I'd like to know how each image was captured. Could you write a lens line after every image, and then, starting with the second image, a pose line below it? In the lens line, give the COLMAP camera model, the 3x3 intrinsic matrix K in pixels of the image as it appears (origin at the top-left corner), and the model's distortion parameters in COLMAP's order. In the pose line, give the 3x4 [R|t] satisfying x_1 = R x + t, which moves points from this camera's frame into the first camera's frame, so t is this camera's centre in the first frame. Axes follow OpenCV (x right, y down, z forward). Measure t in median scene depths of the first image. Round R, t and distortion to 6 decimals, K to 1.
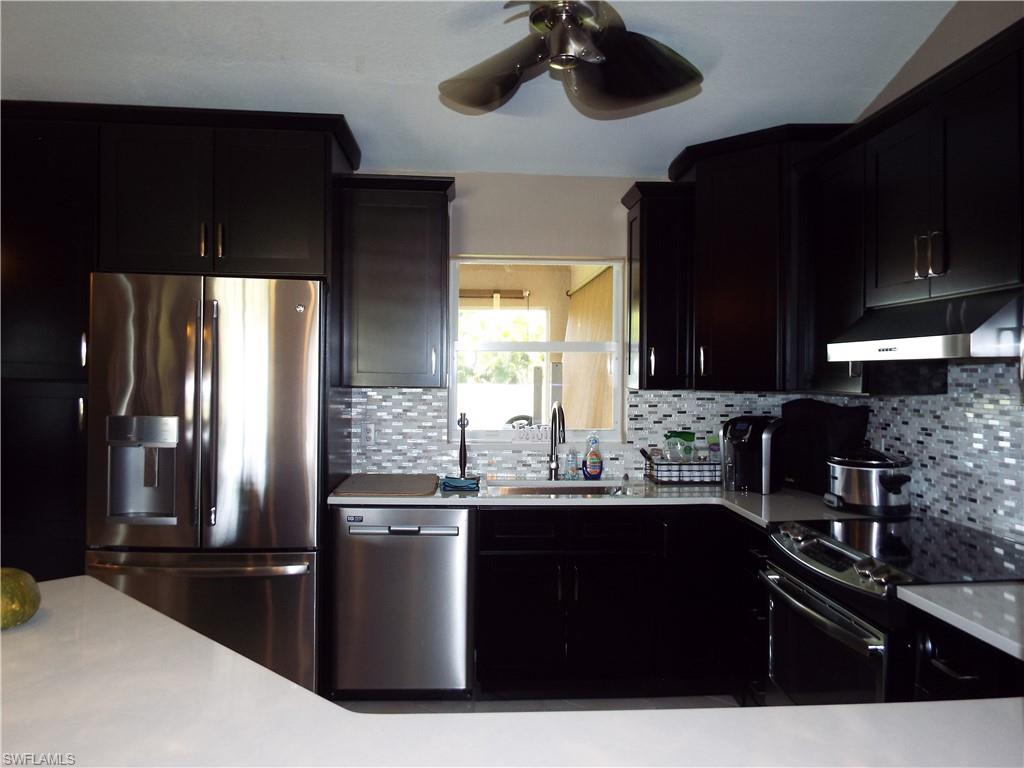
lens RADIAL K [[746.4, 0, 518.2], [0, 746.4, 385.3], [0, 0, 1]] dist [-0.008472, -0.016476]
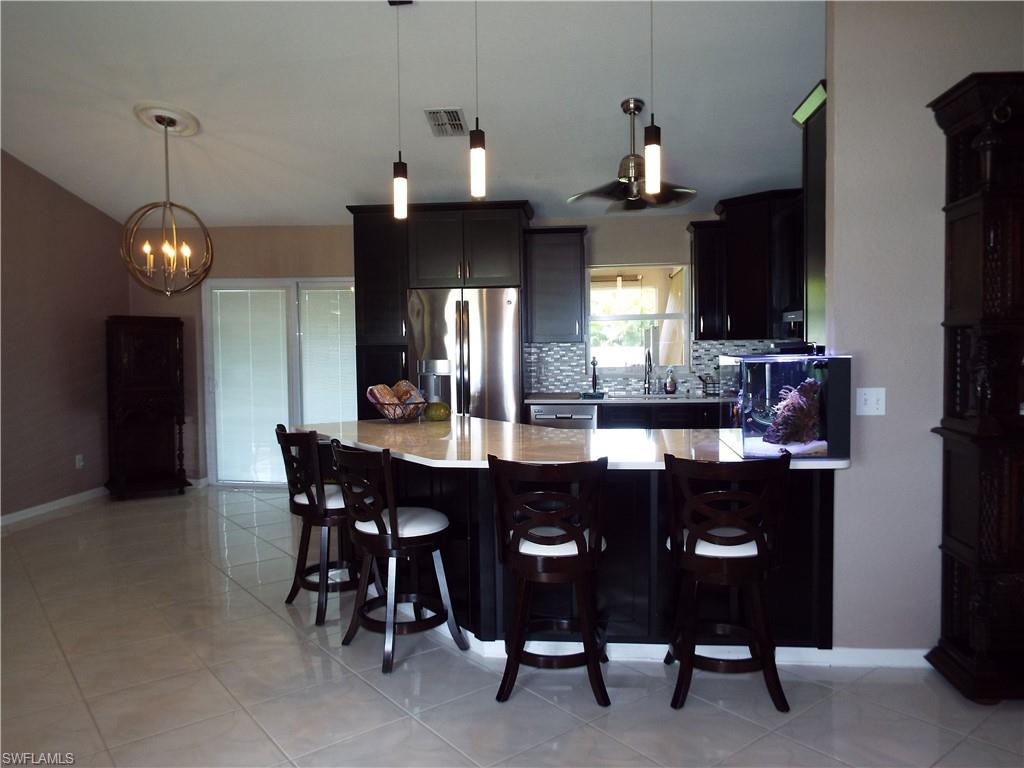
lens RADIAL K [[746.4, 0, 513.0], [0, 746.4, 391.6], [0, 0, 1]] dist [-0.008472, -0.016476]
pose [[0.981945, -0.014439, -0.188612, 0.067715], [0.024171, 0.998487, 0.049399, 0.026776], [0.187614, -0.053066, 0.980808, -0.751432]]
